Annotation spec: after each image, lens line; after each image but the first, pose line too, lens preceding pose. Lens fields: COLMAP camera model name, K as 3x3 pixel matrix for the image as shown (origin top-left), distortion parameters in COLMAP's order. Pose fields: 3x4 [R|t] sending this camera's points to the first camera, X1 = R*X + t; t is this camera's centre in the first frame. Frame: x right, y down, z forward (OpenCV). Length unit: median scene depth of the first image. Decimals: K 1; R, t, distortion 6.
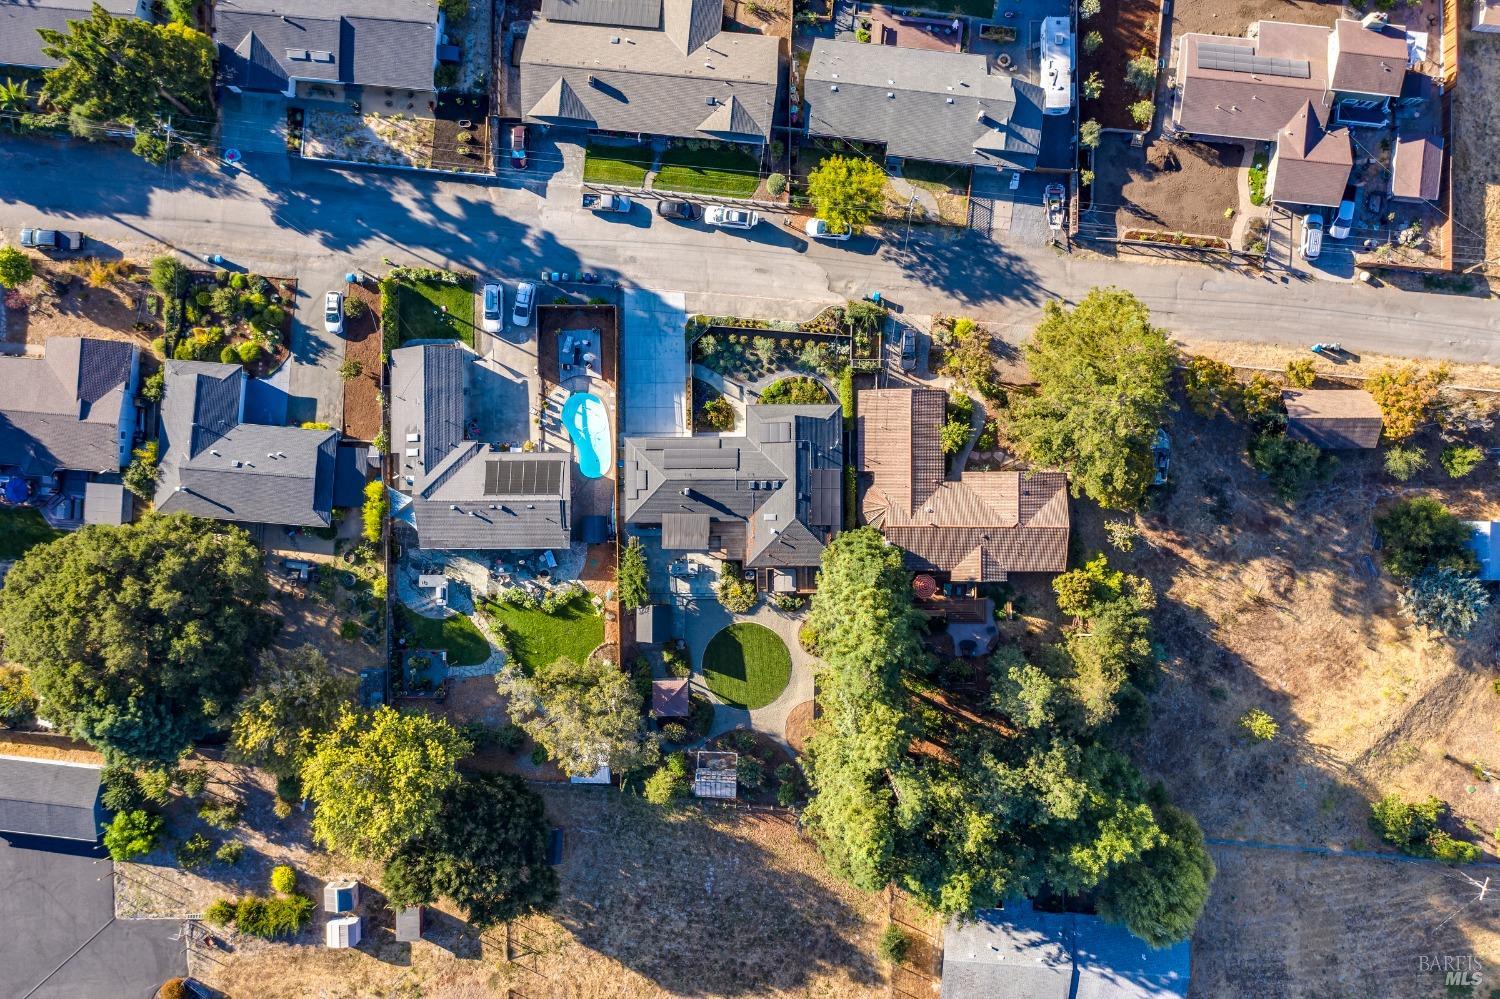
lens RADIAL K [[1213.2, 0, 750.0], [0, 1213.2, 499.5], [0, 0, 1]] dist [-0.010414, 0.005383]
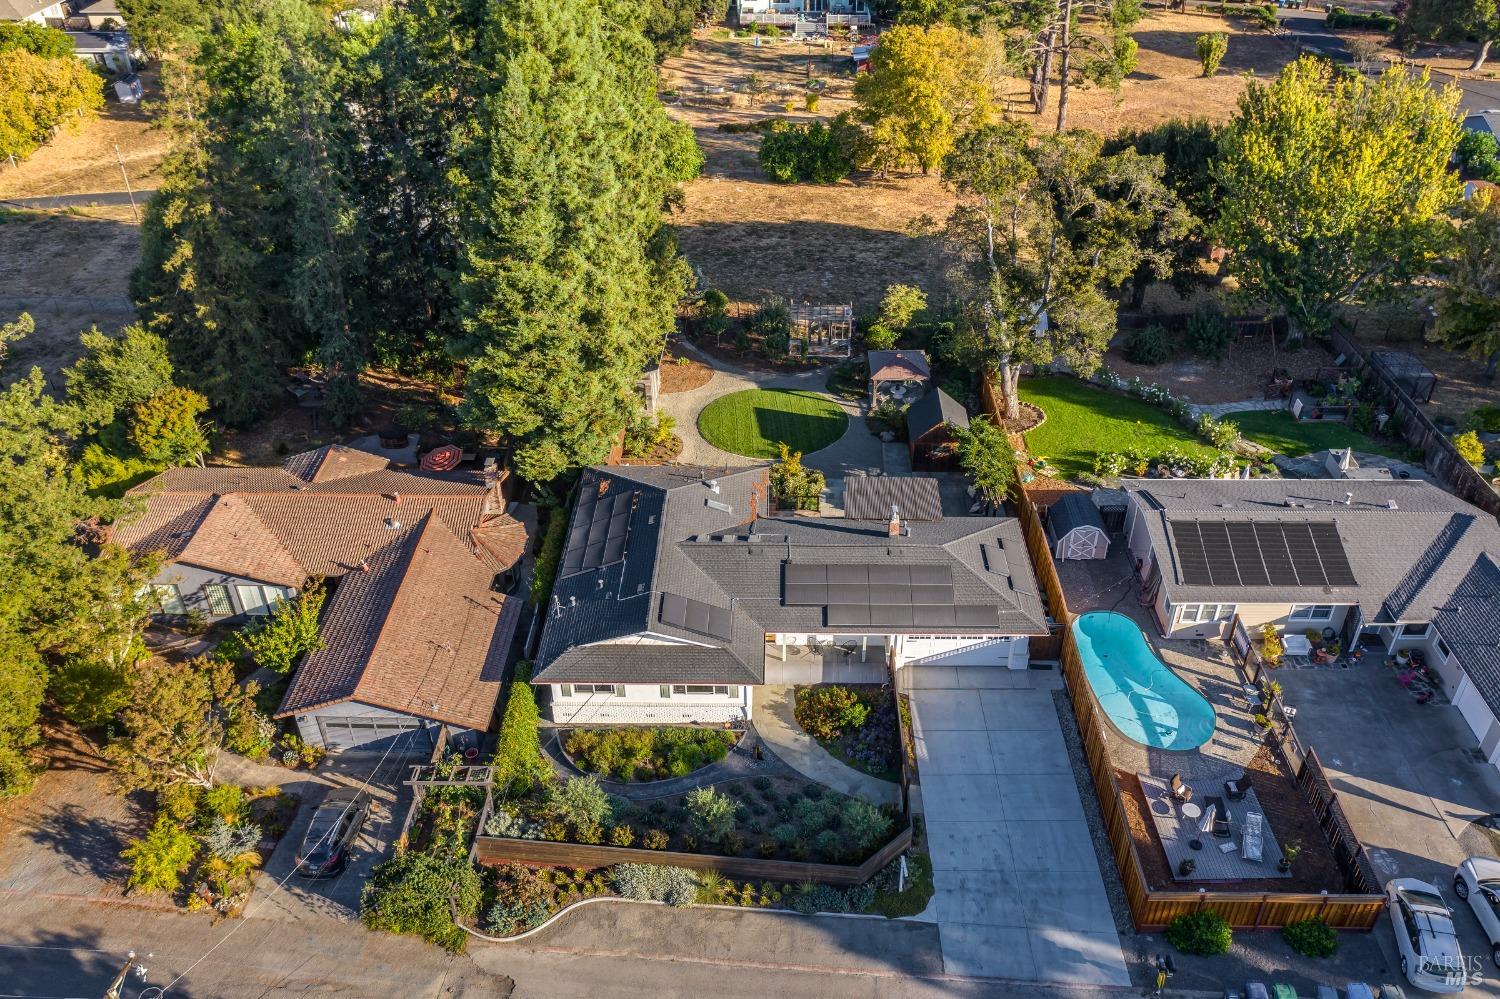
lens RADIAL K [[1213.2, 0, 750.0], [0, 1213.2, 499.5], [0, 0, 1]] dist [-0.010414, 0.005383]
pose [[-0.999437, -0.028680, 0.017396, -0.003668], [0.030387, -0.554471, 0.831648, -0.377800], [-0.014206, 0.831709, 0.555031, 0.716670]]
